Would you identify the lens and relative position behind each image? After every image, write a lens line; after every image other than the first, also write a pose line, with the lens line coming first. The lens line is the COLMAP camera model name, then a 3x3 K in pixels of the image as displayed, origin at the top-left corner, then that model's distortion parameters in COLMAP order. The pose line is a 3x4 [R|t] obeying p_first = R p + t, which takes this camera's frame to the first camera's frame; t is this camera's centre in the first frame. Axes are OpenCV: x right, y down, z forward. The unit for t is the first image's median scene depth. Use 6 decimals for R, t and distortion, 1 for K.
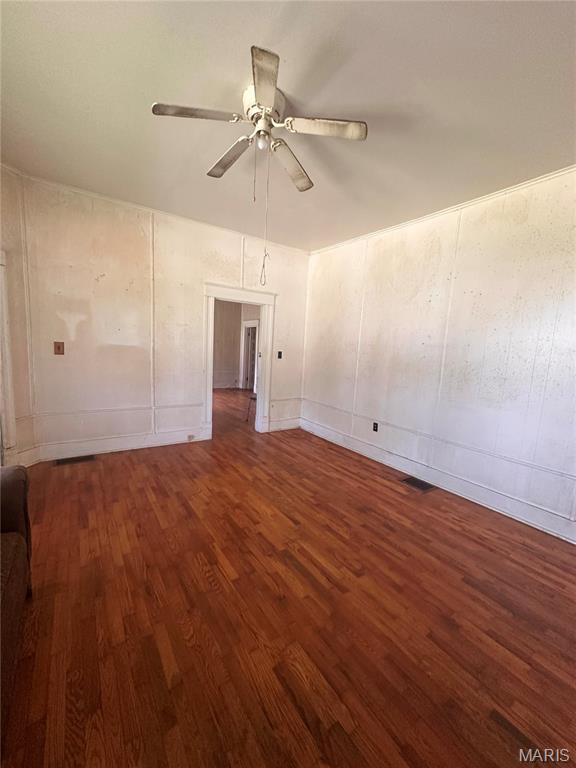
lens RADIAL K [[307.2, 0, 288.0], [0, 307.2, 382.6], [0, 0, 1]] dist [-0.003421, 0.000211]
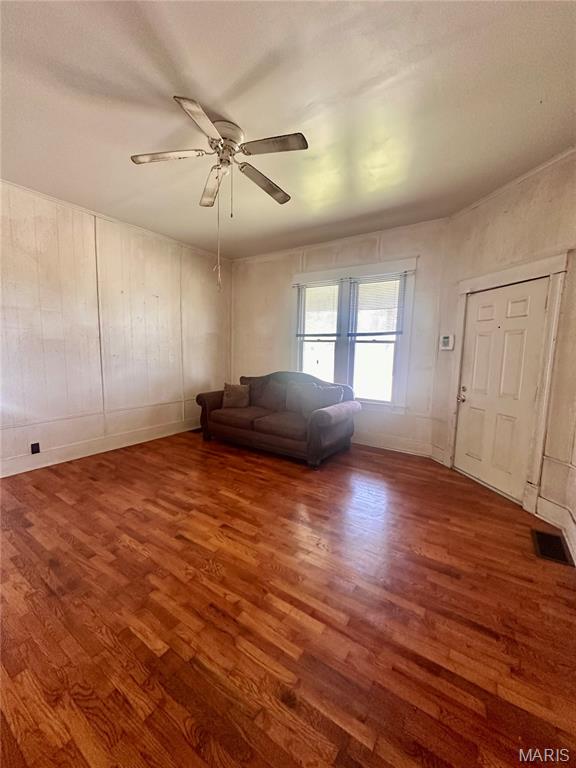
lens RADIAL K [[307.2, 0, 288.3], [0, 307.2, 383.2], [0, 0, 1]] dist [-0.003421, 0.000211]
pose [[-0.929255, -0.030955, -0.368141, 0.061420], [-0.110039, 0.974446, 0.195823, -0.155202], [0.352671, 0.222479, -0.908915, 1.461483]]
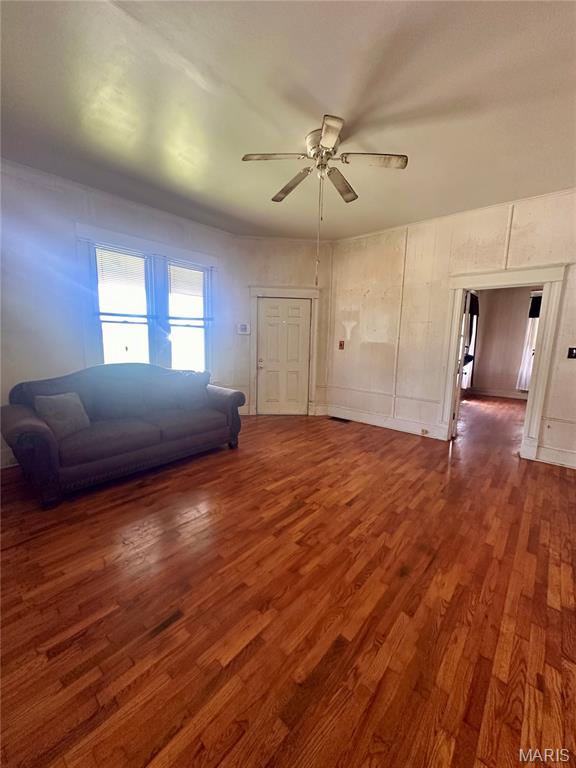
lens RADIAL K [[307.2, 0, 288.7], [0, 307.2, 383.2], [0, 0, 1]] dist [-0.003421, 0.000211]
pose [[0.250189, 0.098365, -0.963187, 0.749661], [-0.120256, 0.990279, 0.069895, 0.001558], [0.960700, 0.098342, 0.259586, 0.395167]]
